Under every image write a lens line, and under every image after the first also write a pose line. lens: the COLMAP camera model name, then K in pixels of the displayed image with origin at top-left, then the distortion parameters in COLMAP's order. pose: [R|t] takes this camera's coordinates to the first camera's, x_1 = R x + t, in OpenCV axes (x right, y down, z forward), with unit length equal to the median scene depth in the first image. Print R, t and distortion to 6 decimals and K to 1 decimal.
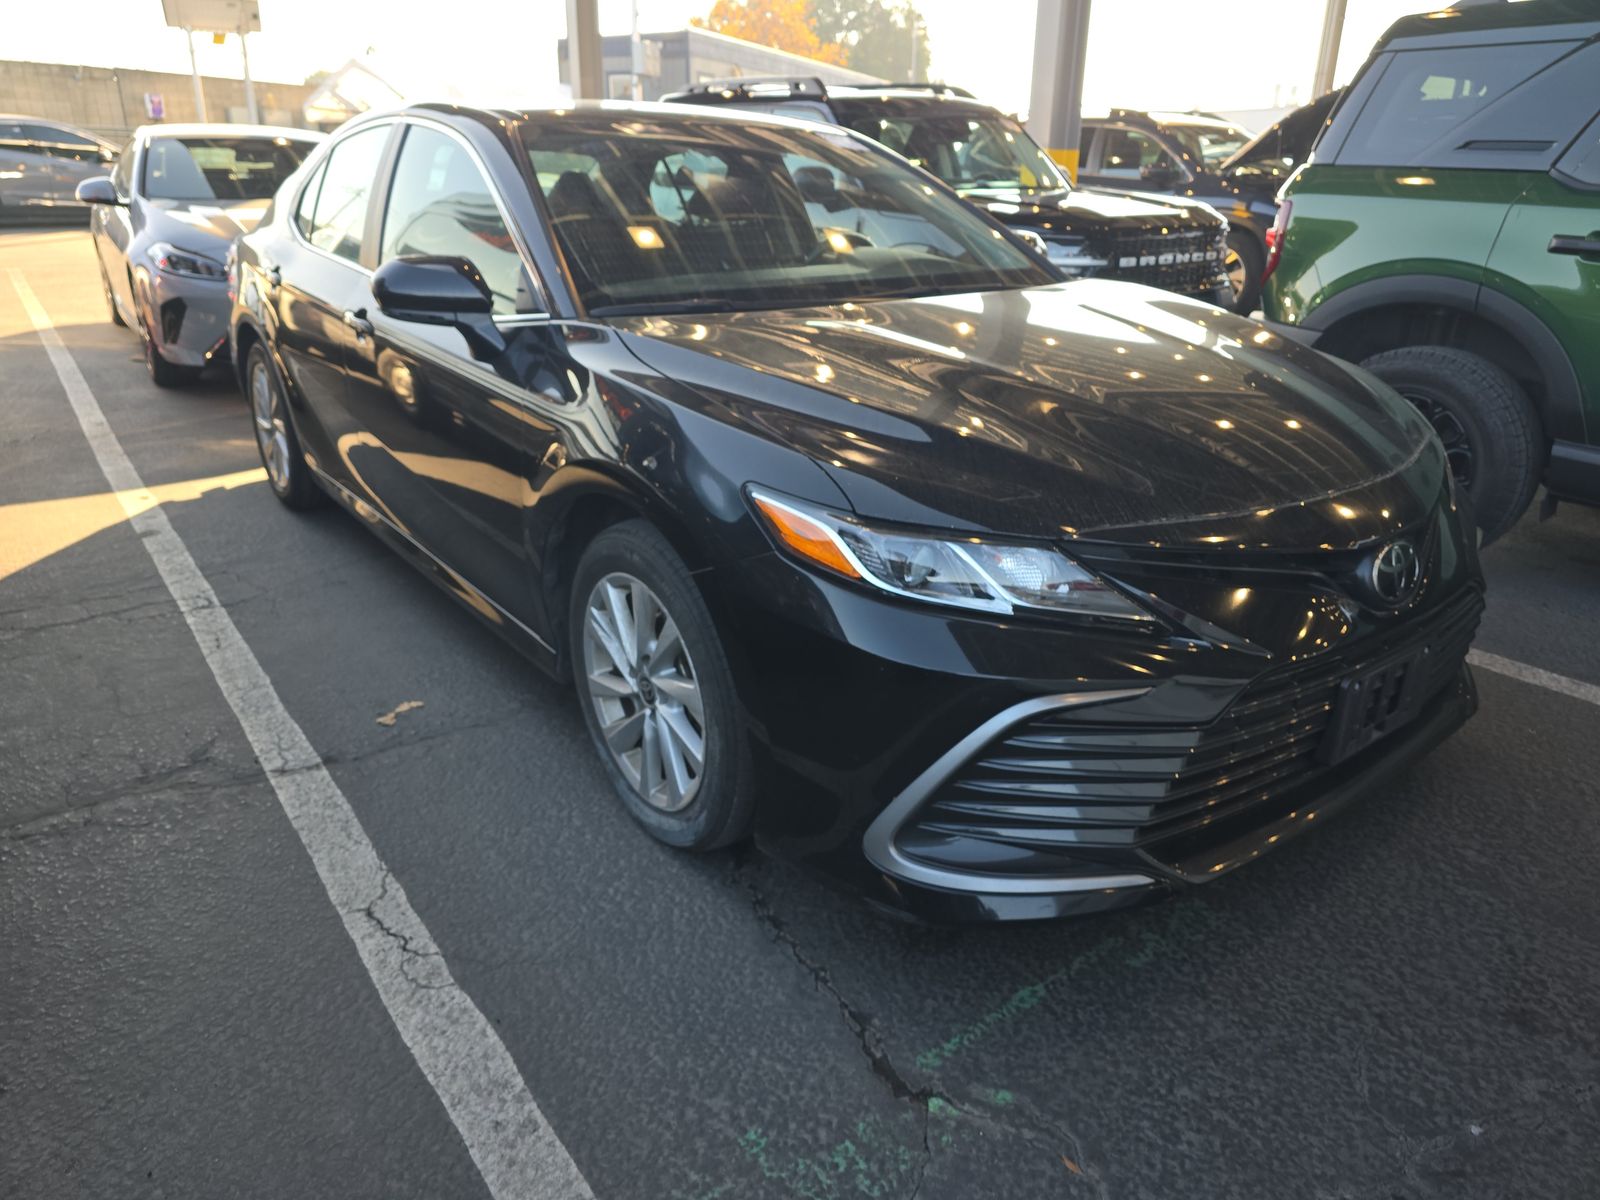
lens RADIAL K [[1131.8, 0, 797.2], [0, 1131.8, 596.8], [0, 0, 1]] dist [0.029834, -0.030559]
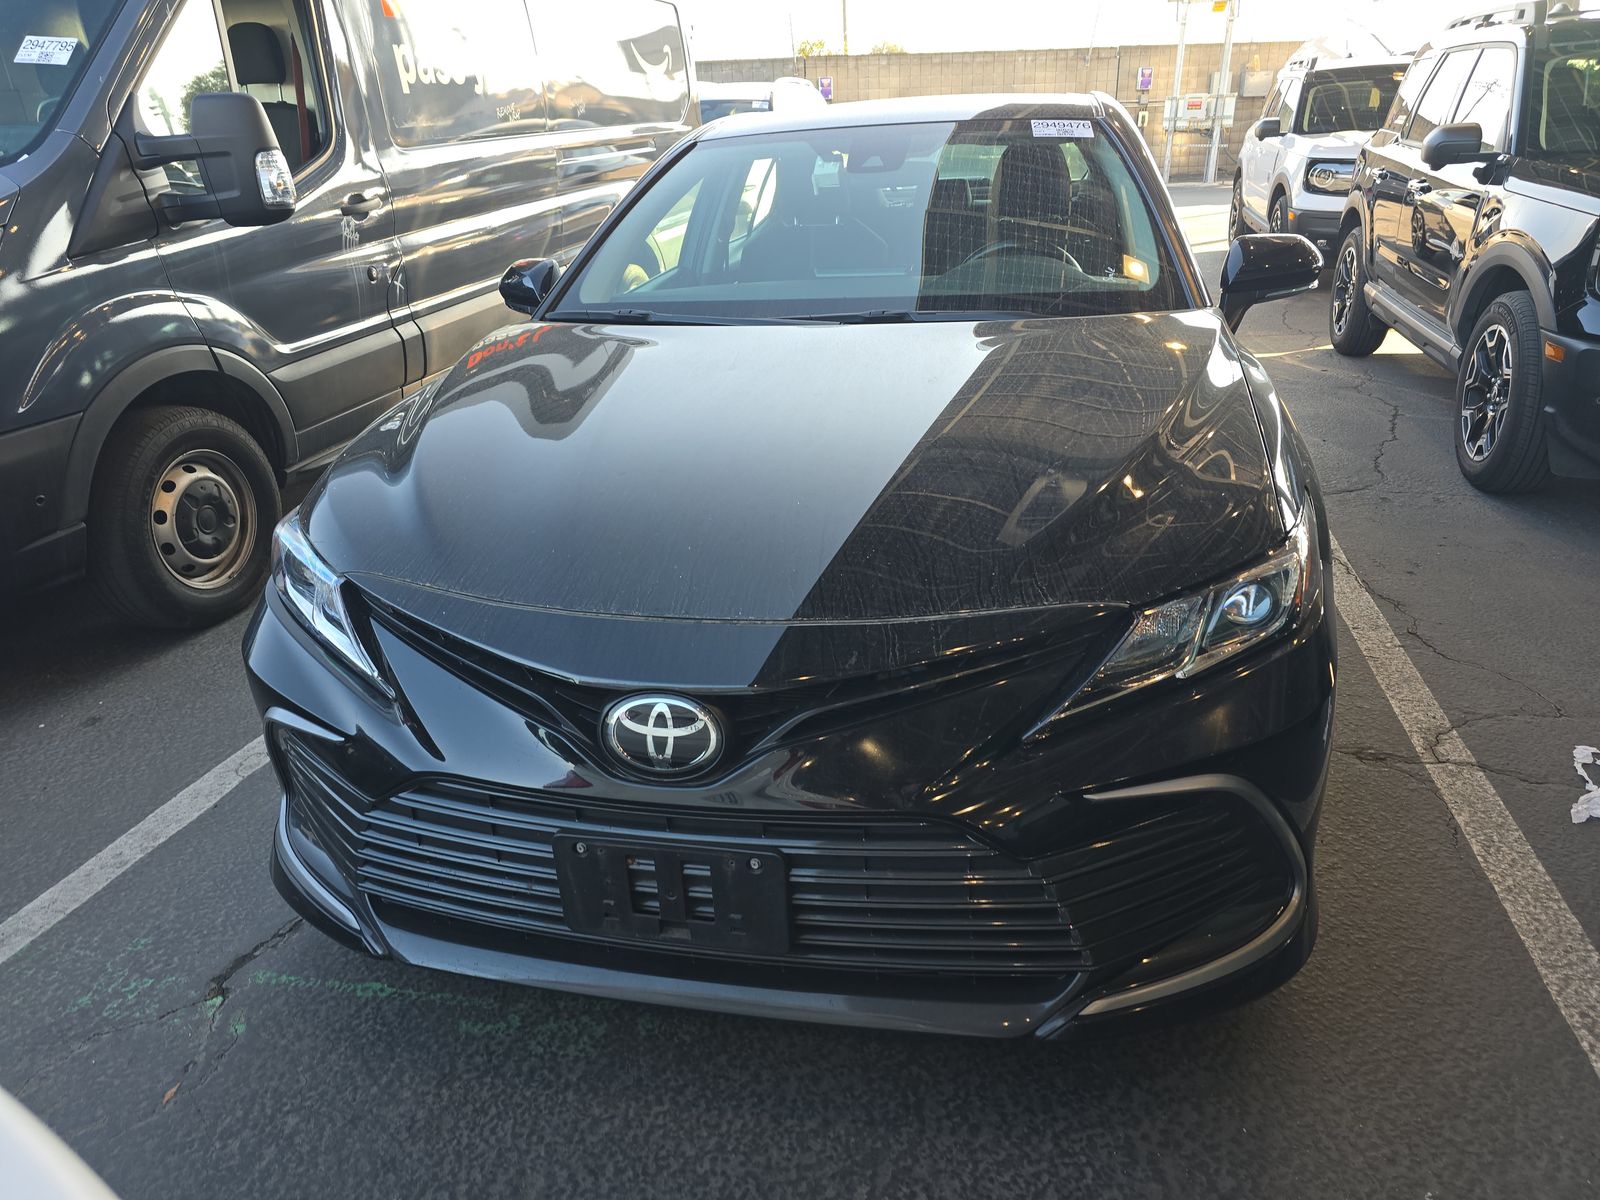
lens RADIAL K [[1131.8, 0, 798.1], [0, 1131.8, 603.2], [0, 0, 1]] dist [0.029834, -0.030559]
pose [[0.620366, 0.257692, -0.740771, 1.141736], [-0.226405, 0.963115, 0.145434, -0.235424], [0.750924, 0.077492, 0.655826, 0.581868]]
